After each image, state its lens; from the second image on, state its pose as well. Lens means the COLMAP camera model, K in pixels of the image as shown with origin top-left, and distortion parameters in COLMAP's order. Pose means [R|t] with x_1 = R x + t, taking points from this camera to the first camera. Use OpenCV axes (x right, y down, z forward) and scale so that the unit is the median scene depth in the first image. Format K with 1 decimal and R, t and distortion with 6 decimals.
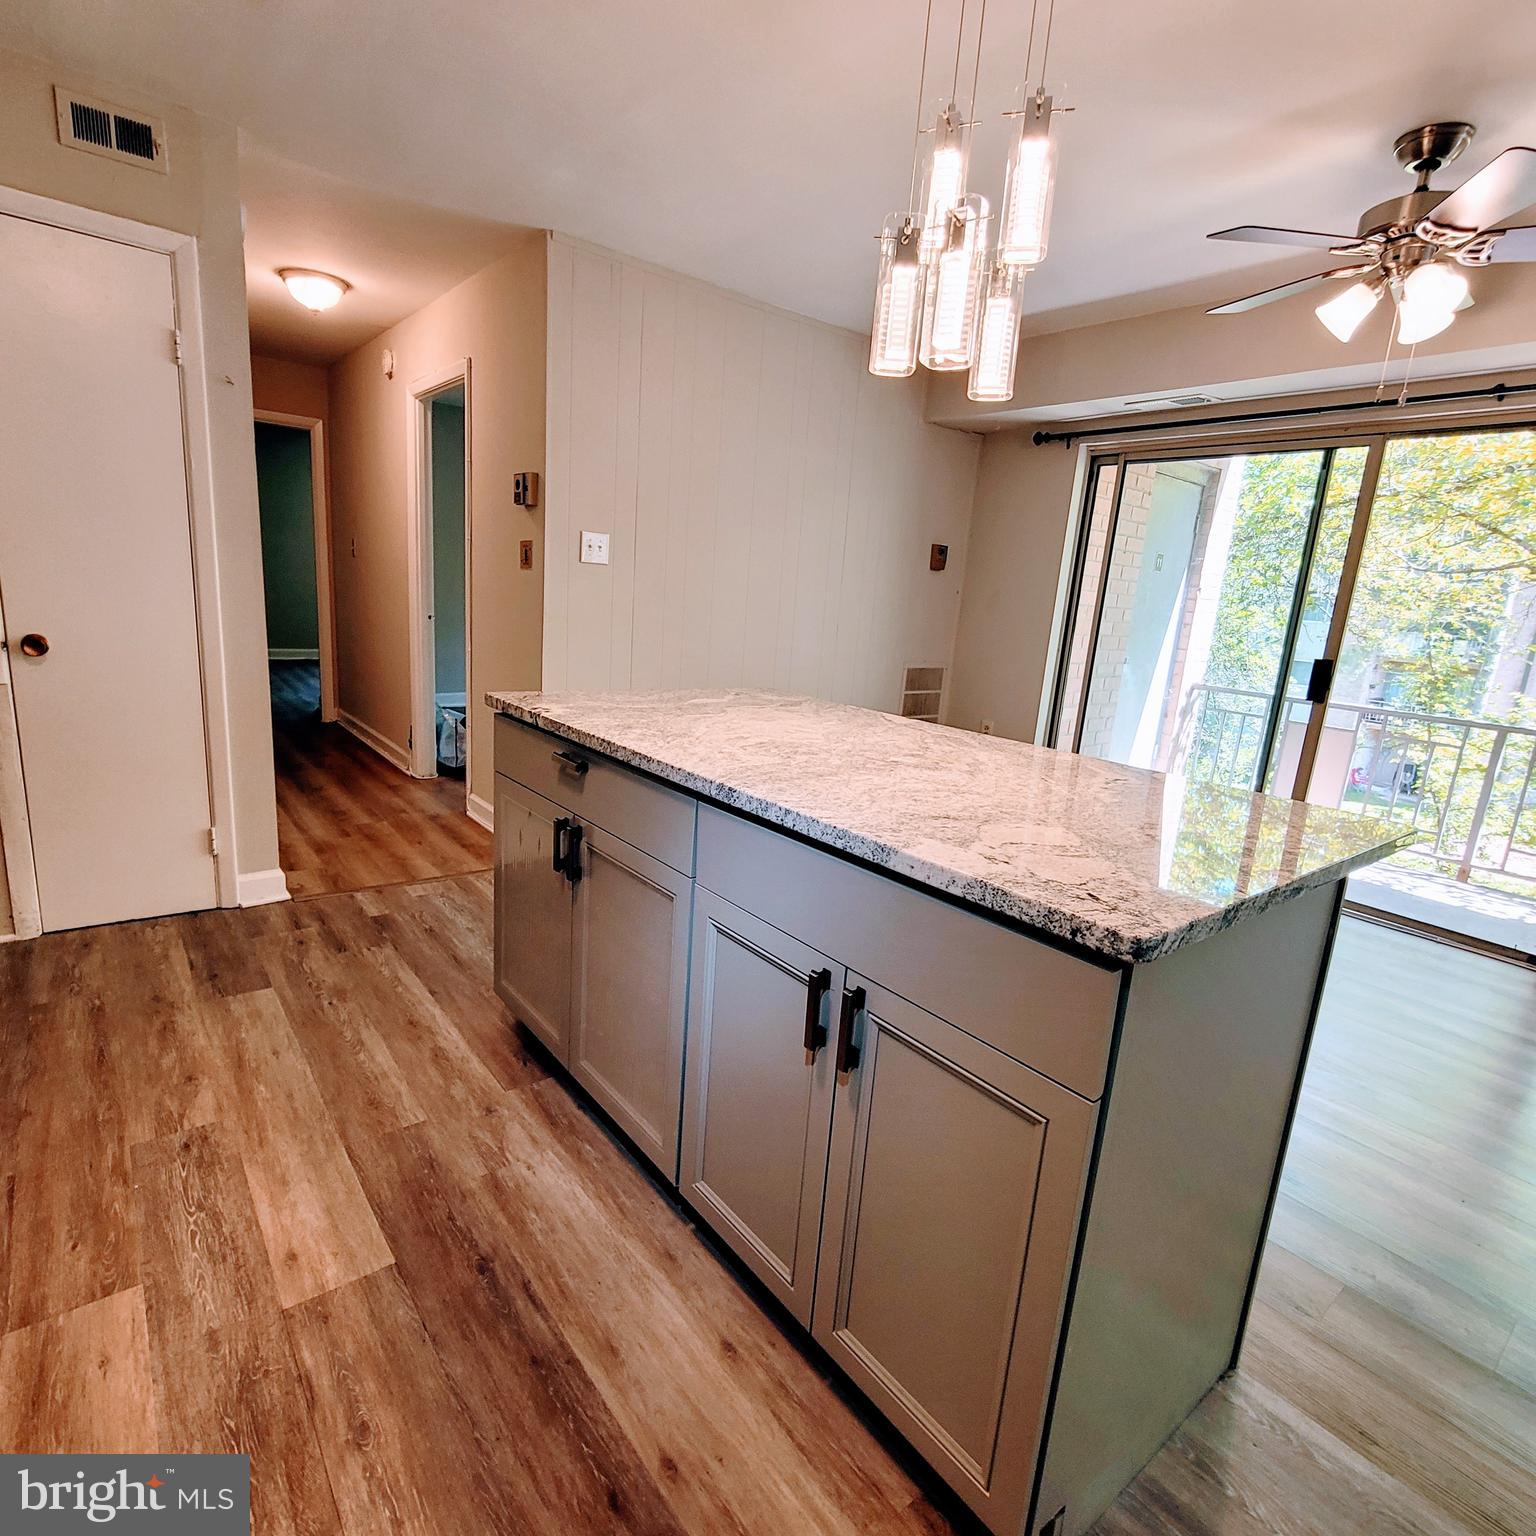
lens RADIAL K [[835.7, 0, 769.5], [0, 835.7, 776.9], [0, 0, 1]] dist [-0.002348, 0.000305]
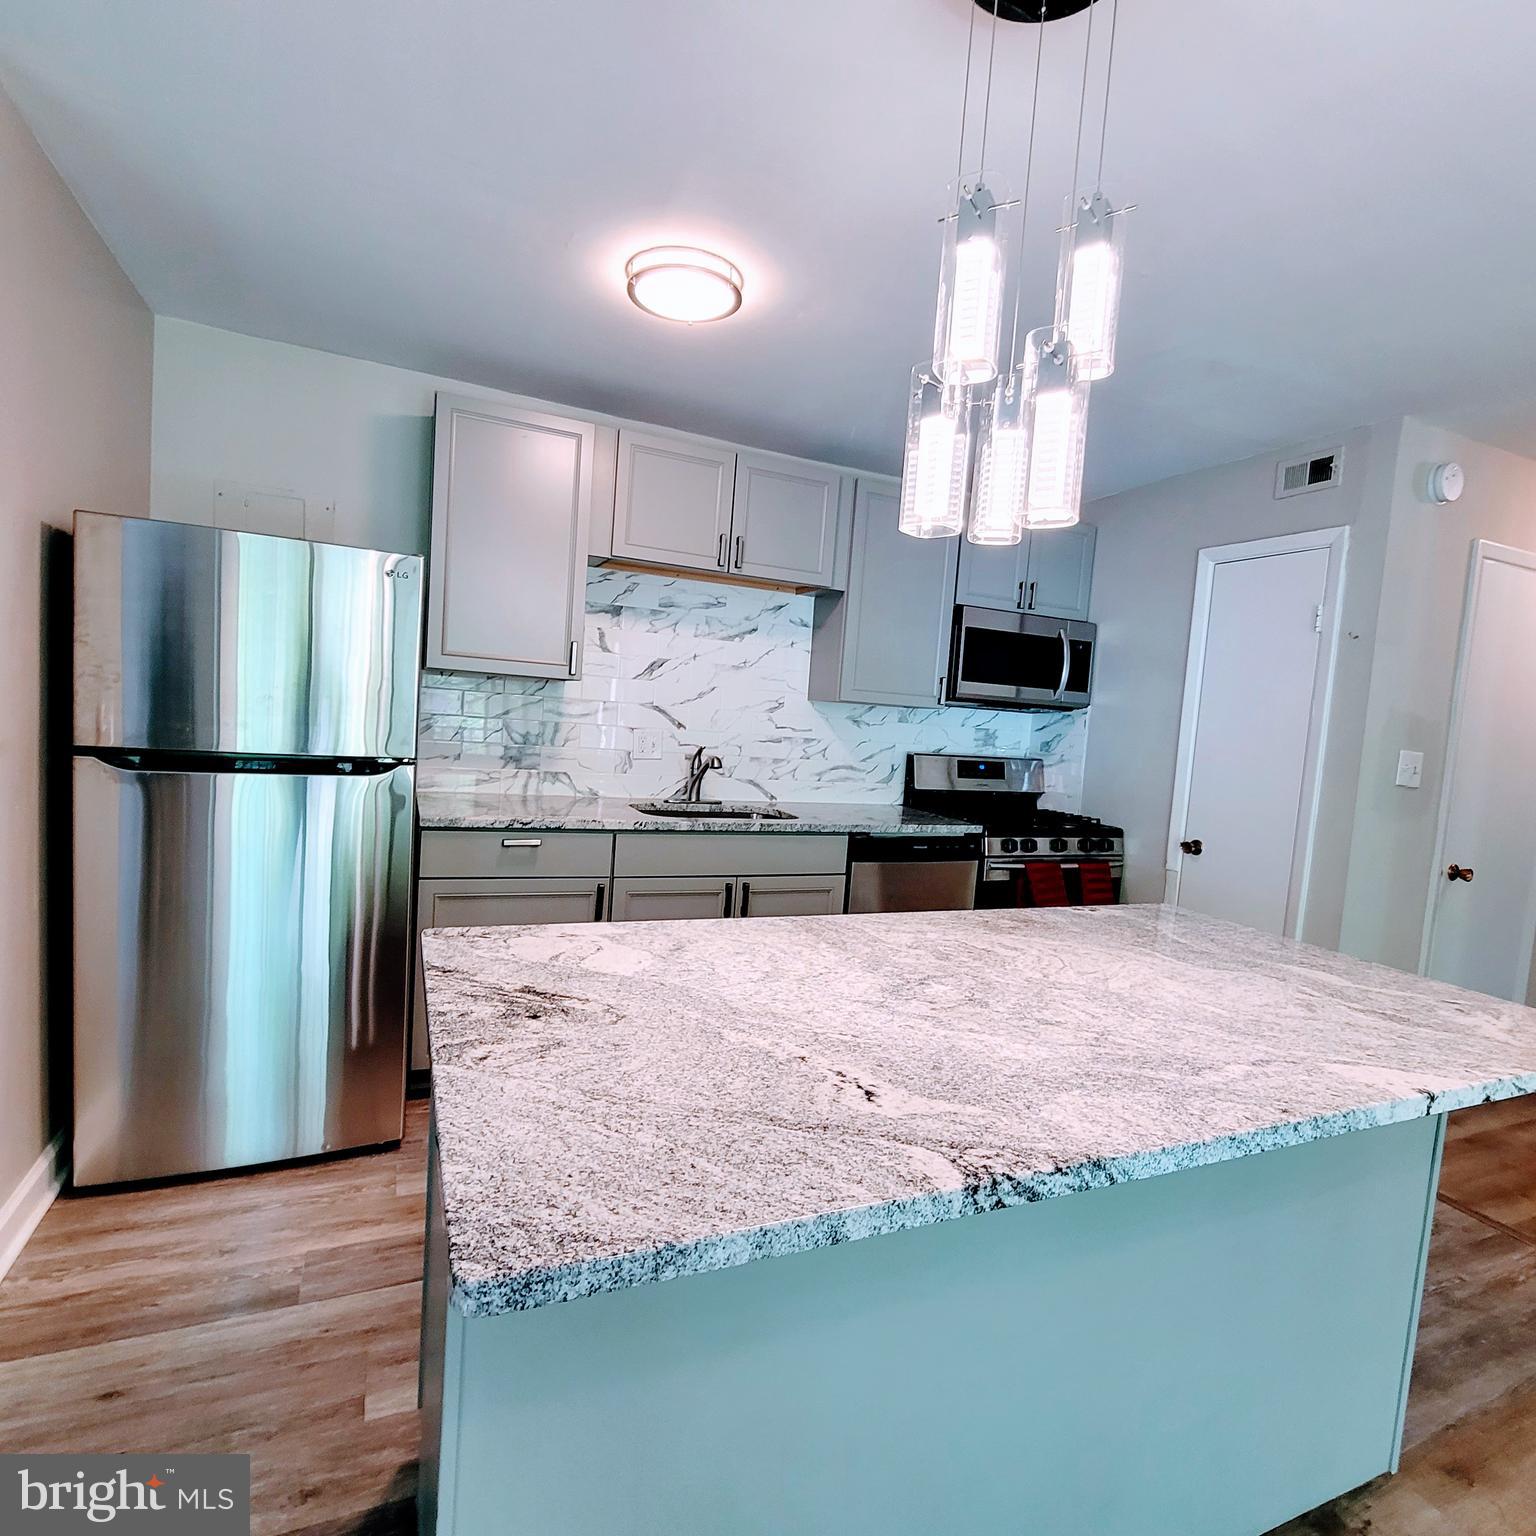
lens RADIAL K [[835.7, 0, 769.6], [0, 835.7, 778.3], [0, 0, 1]] dist [-0.002348, 0.000305]
pose [[-0.251761, -0.016252, -0.967653, 0.976239], [-0.298903, 0.952282, 0.061774, -0.213673], [0.920474, 0.304787, -0.244605, 0.996377]]
